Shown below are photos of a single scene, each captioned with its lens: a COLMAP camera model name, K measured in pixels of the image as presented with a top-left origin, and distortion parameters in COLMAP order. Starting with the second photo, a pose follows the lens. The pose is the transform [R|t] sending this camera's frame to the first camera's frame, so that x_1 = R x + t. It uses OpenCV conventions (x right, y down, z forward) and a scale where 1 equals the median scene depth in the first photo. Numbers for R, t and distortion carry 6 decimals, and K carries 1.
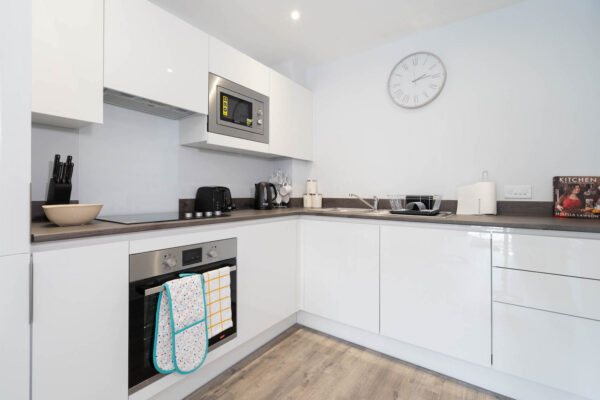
lens RADIAL K [[279.2, 0, 293.9], [0, 279.2, 177.3], [0, 0, 1]] dist [-0.002621, -0.000103]
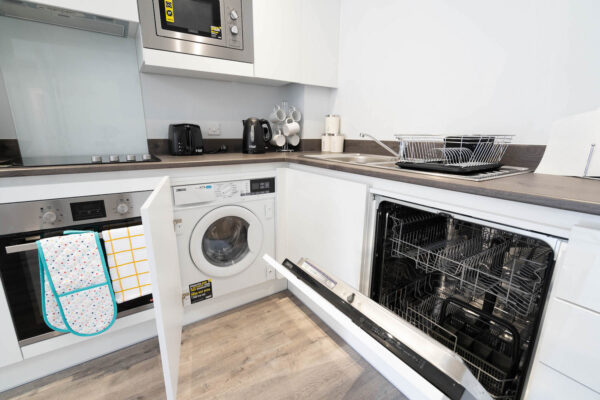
lens RADIAL K [[273.3, 0, 304.8], [0, 273.3, 191.8], [0, 0, 1]] dist [-0.000707, -0.000042]
pose [[0.935423, 0.074369, -0.345619, 0.353723], [0.017002, 0.967029, 0.254098, 0.029330], [0.353120, -0.243565, 0.903317, 0.371931]]
